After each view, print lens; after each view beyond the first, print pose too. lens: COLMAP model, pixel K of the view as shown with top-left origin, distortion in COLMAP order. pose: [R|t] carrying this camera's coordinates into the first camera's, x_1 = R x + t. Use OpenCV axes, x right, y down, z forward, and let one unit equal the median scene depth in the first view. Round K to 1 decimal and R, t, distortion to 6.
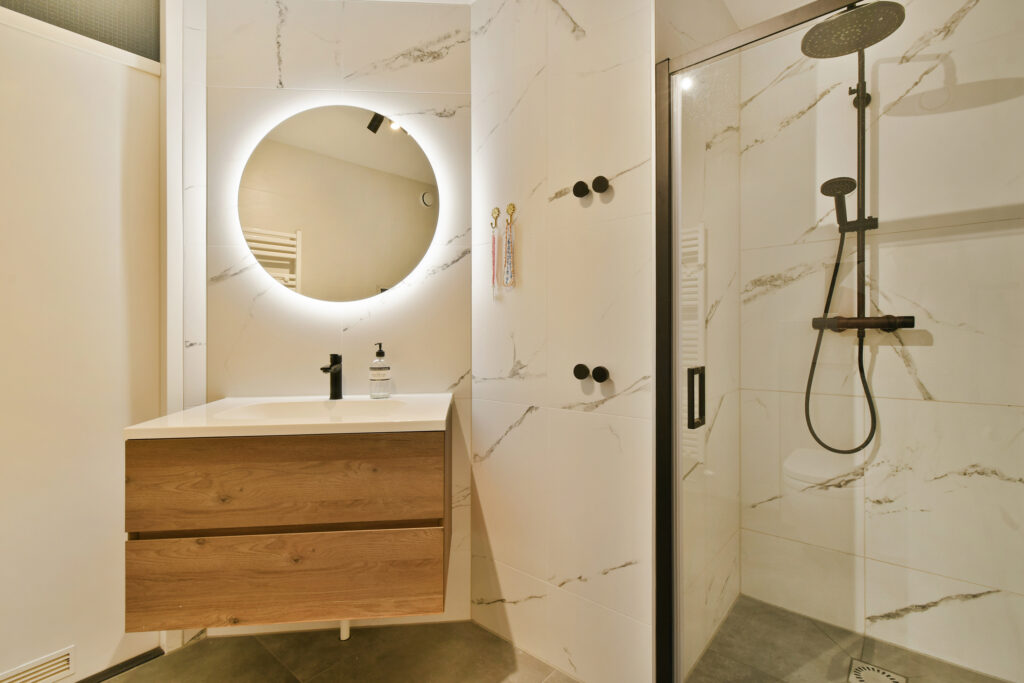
lens RADIAL K [[462.8, 0, 515.0], [0, 462.8, 334.2], [0, 0, 1]] dist [-0.001395, -0.000676]
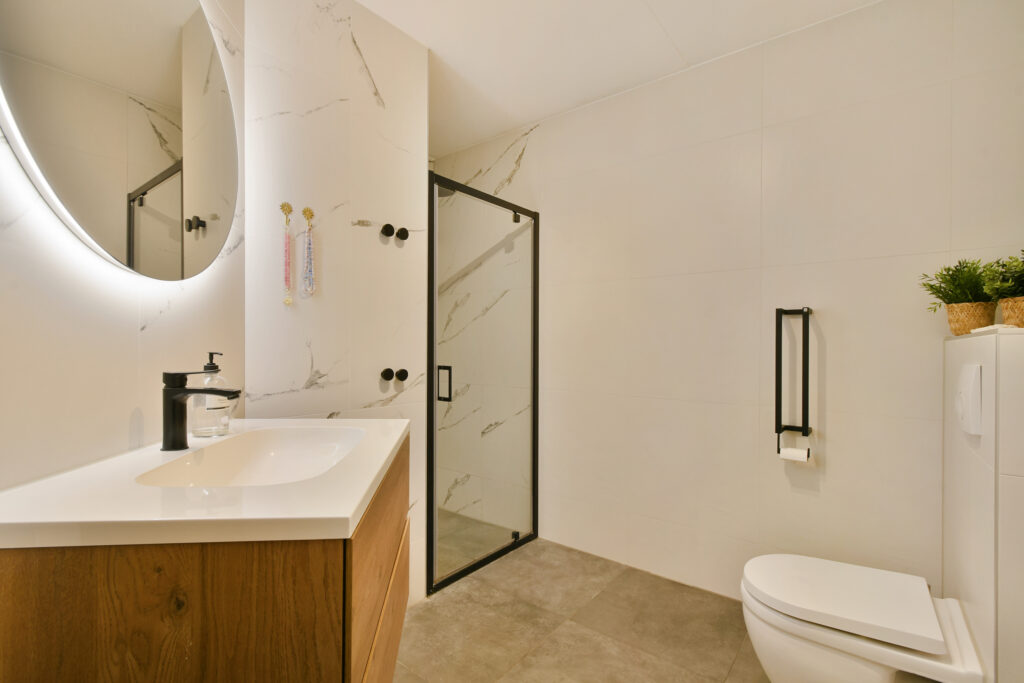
lens RADIAL K [[462.8, 0, 515.3], [0, 462.8, 350.7], [0, 0, 1]] dist [-0.001395, -0.000676]
pose [[-0.030504, 0.005767, 0.999518, -0.997339], [-0.006104, 0.999964, -0.005956, 0.018950], [-0.999516, -0.006283, -0.030468, 0.607692]]
